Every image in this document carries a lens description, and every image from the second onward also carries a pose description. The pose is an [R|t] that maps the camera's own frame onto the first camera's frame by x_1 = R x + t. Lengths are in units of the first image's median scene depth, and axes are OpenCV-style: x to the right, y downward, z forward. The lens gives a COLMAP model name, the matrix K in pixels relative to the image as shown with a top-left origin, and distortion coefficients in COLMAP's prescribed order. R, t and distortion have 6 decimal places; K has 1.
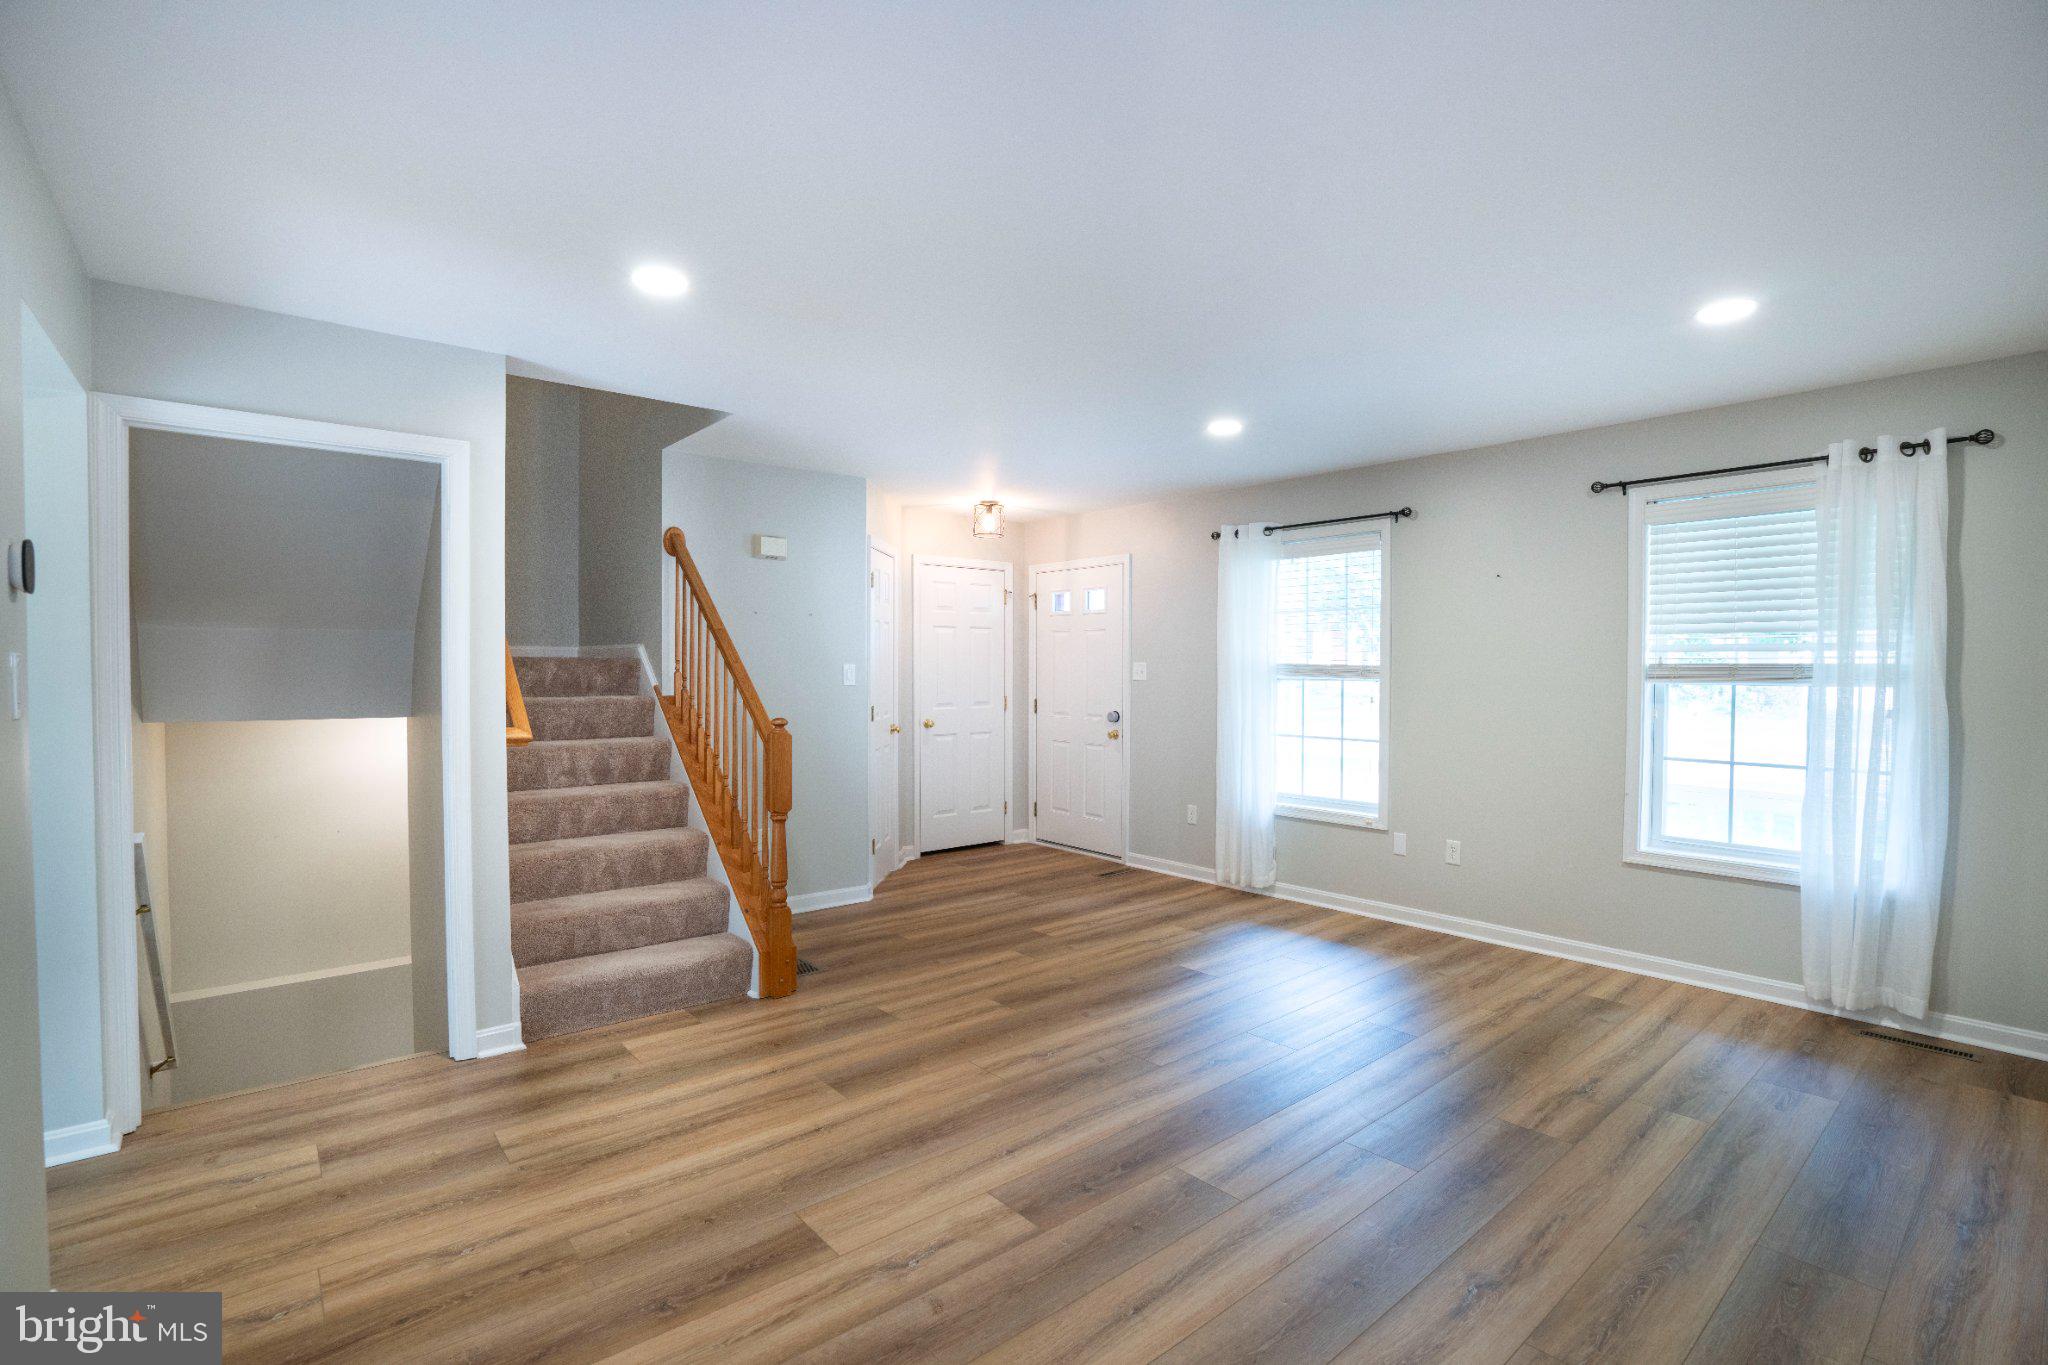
lens RADIAL K [[944.9, 0, 1021.0], [0, 944.9, 669.2], [0, 0, 1]] dist [-0.058848, 0.021874]
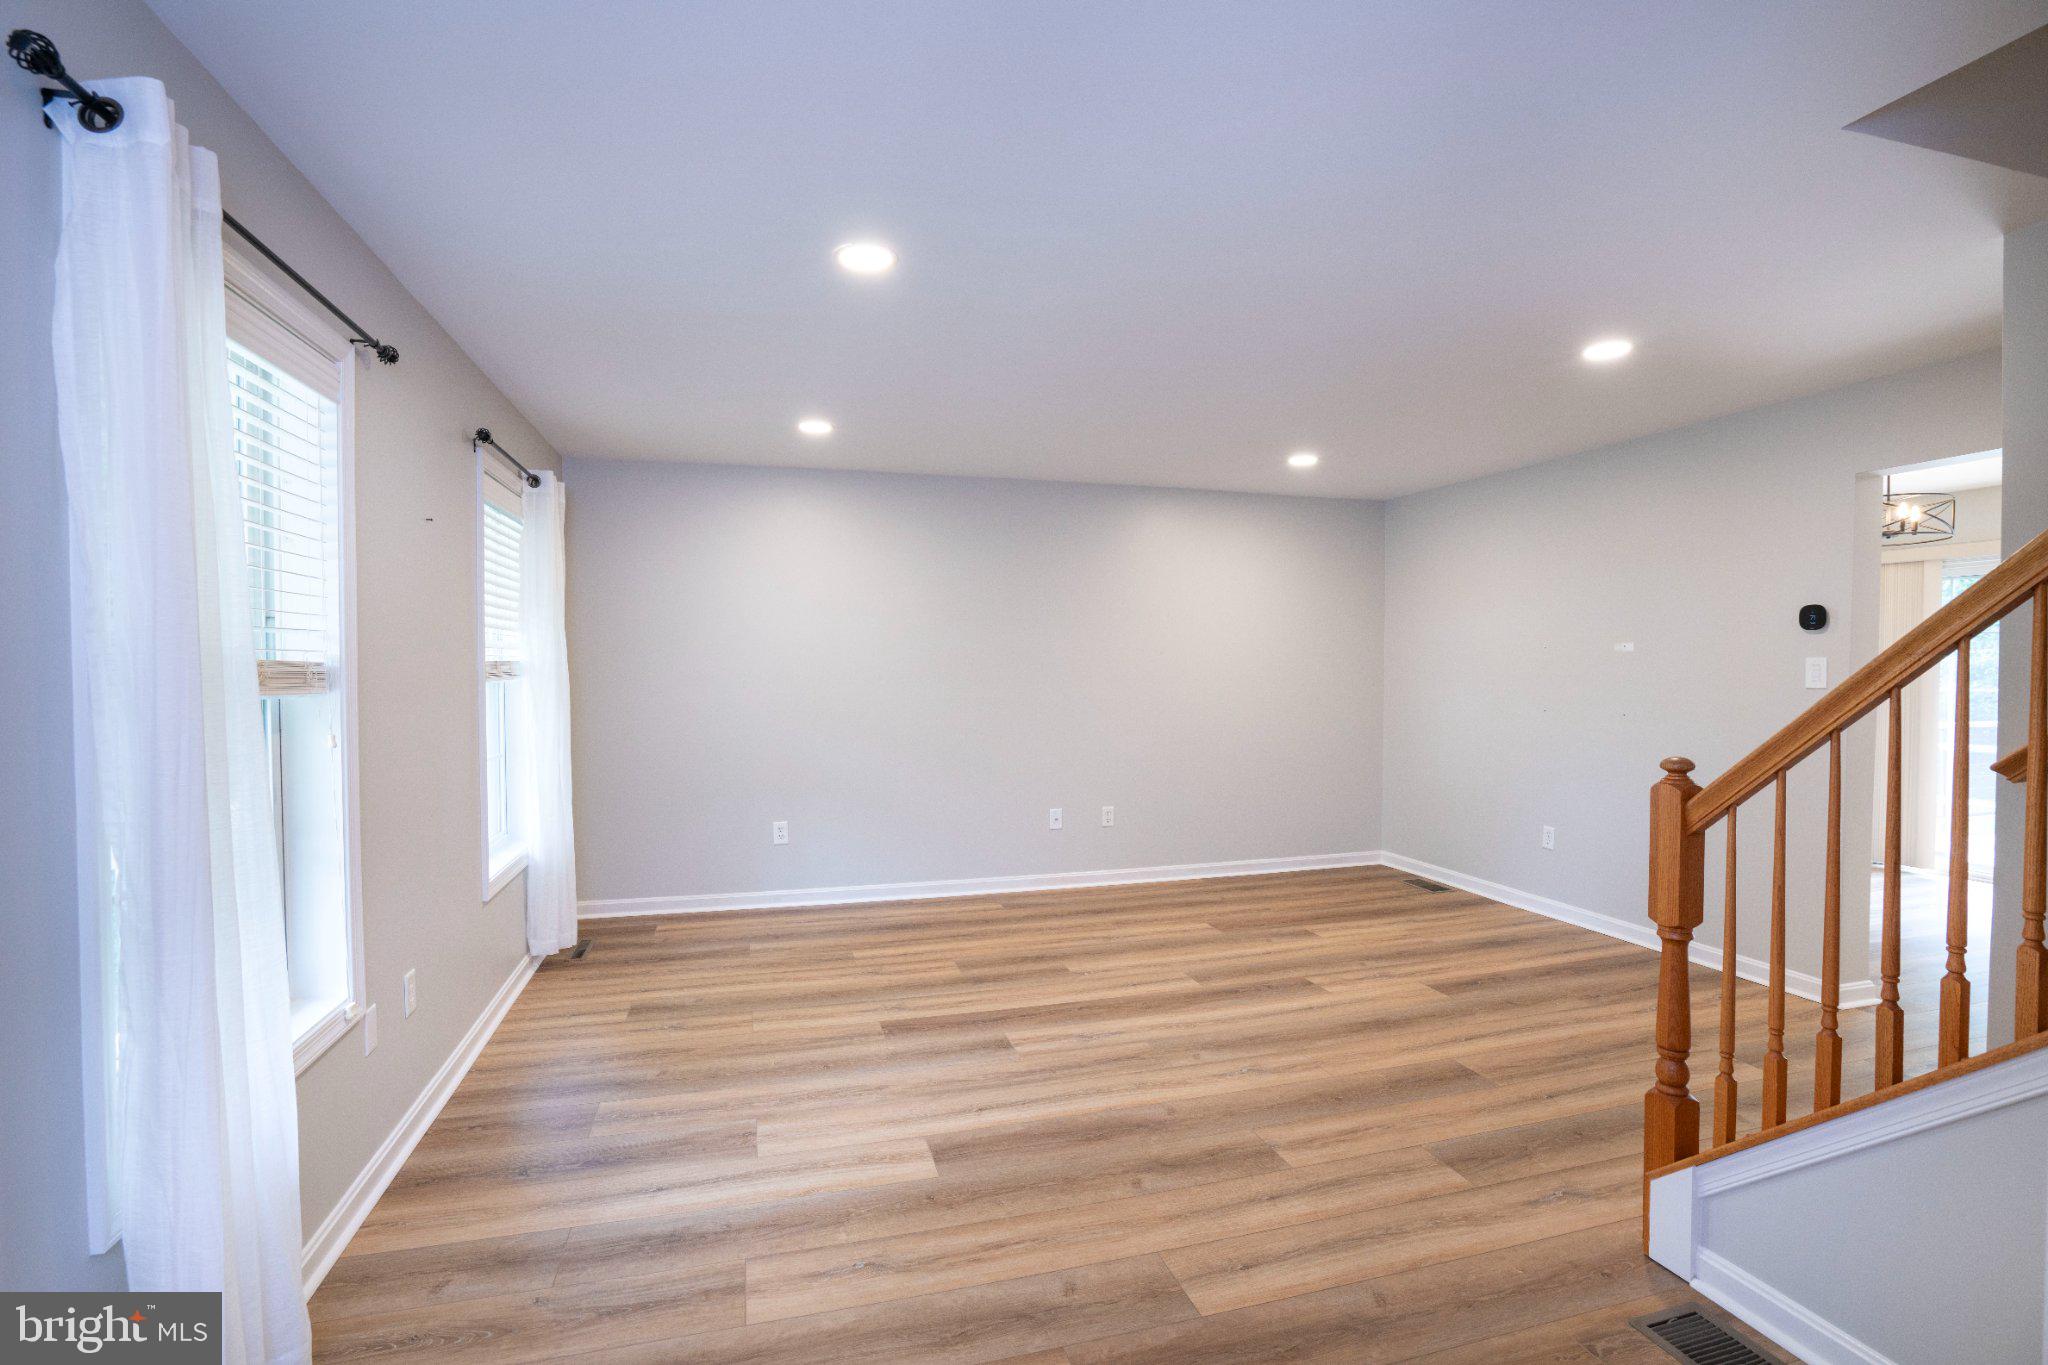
lens RADIAL K [[944.9, 0, 1016.8], [0, 944.9, 672.3], [0, 0, 1]] dist [-0.058848, 0.021874]
pose [[-0.911158, -0.005536, 0.412019, -0.086130], [0.000087, 0.999907, 0.013627, -0.004952], [-0.412056, 0.012453, -0.911073, 1.147416]]
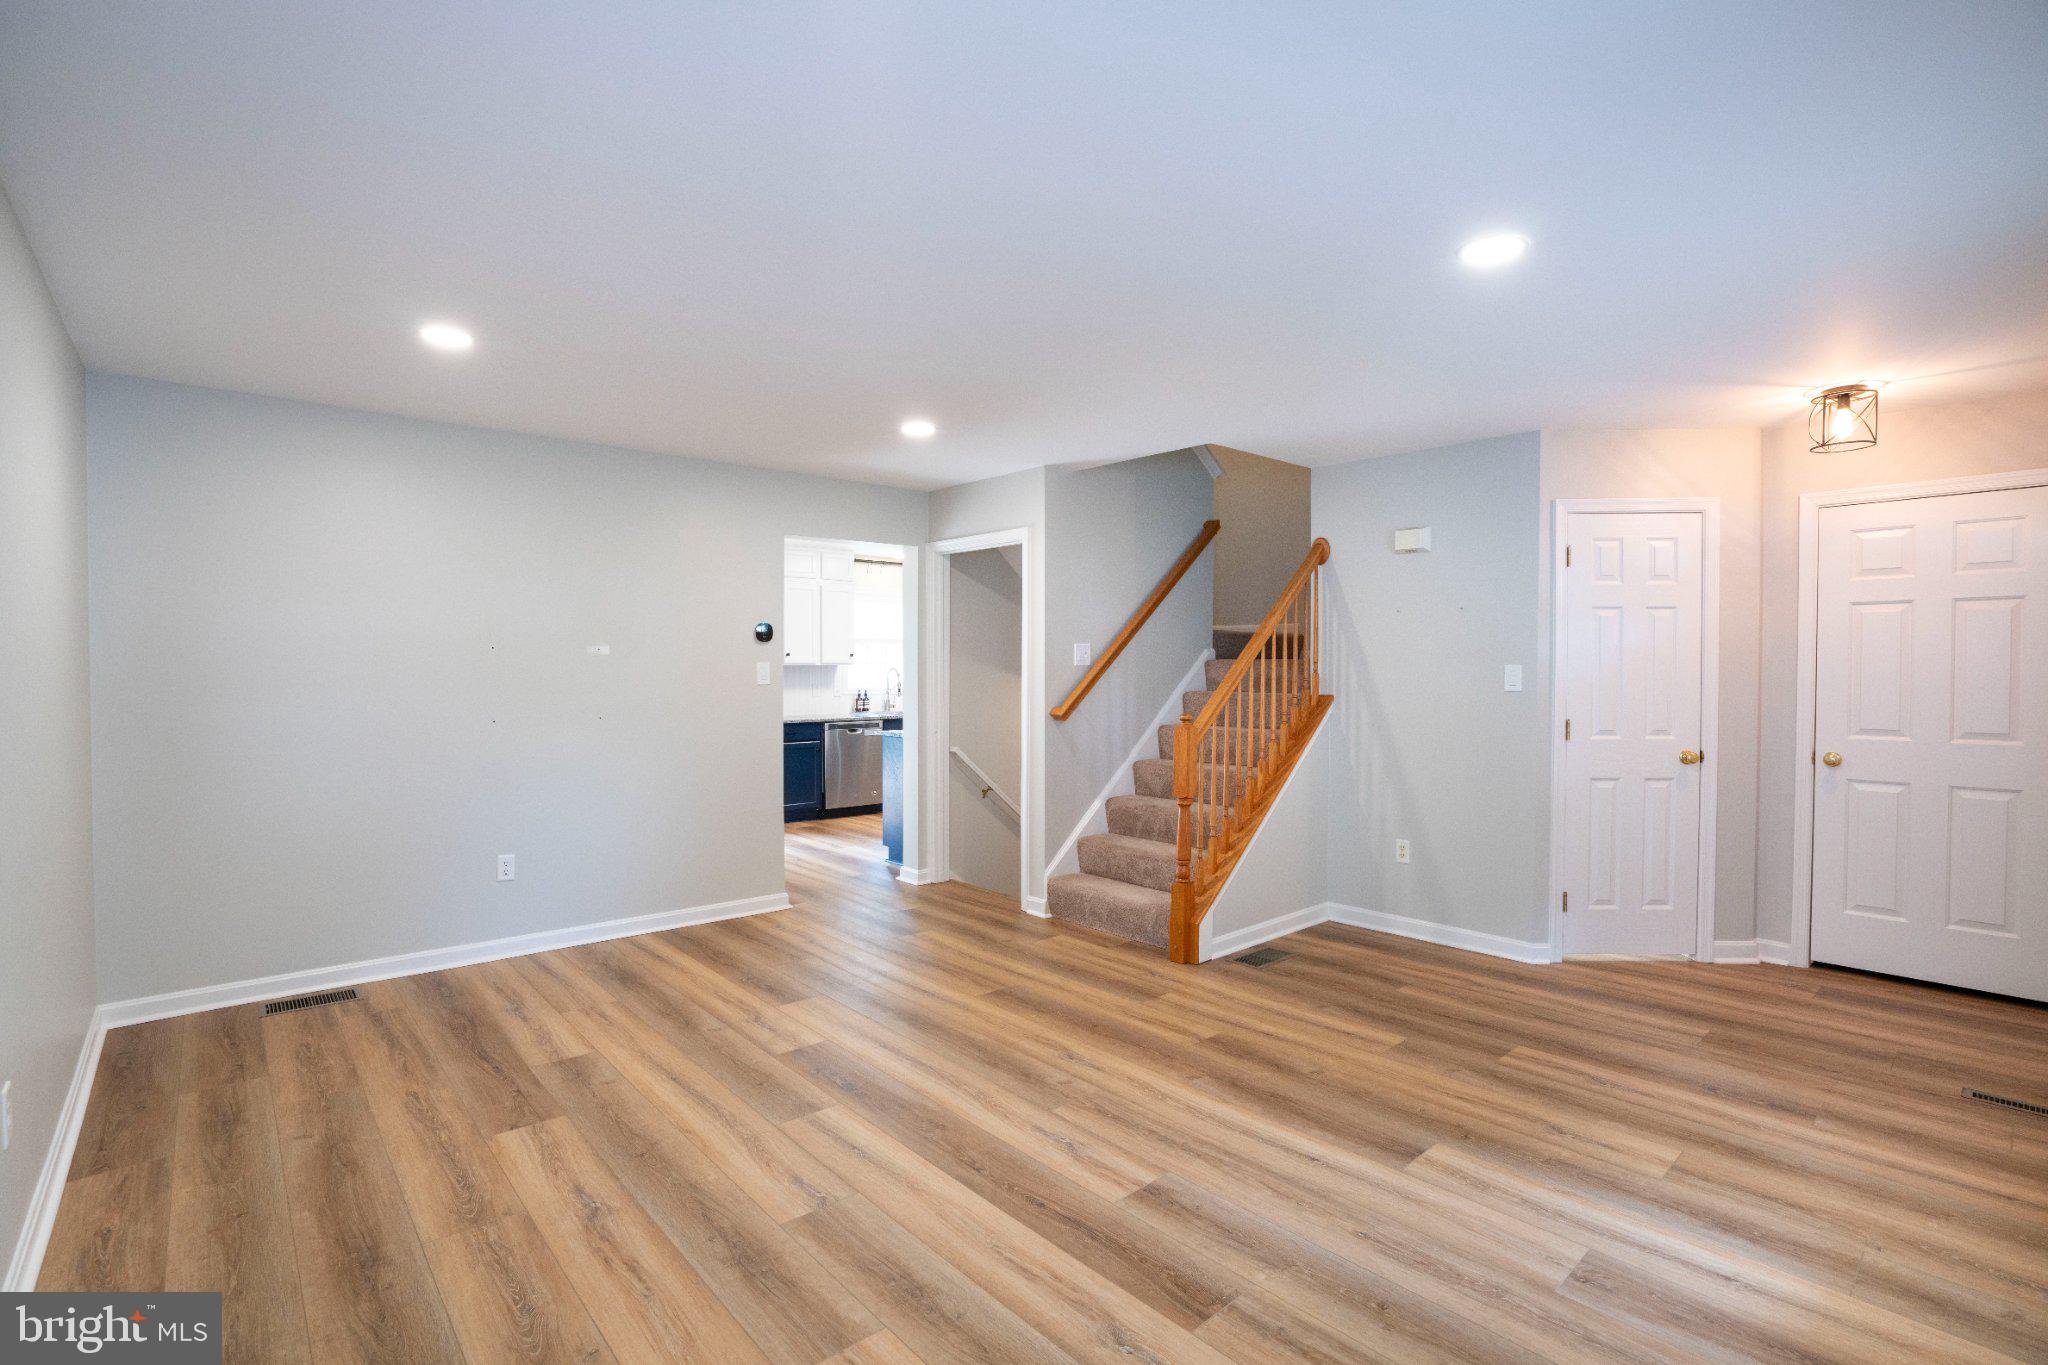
lens RADIAL K [[944.9, 0, 1019.6], [0, 944.9, 678.5], [0, 0, 1]] dist [-0.058848, 0.021874]
pose [[0.024221, 0.010360, -0.999653, 0.592964], [-0.003485, 0.999941, 0.010278, -0.000880], [0.999701, 0.003235, 0.024256, 0.536730]]
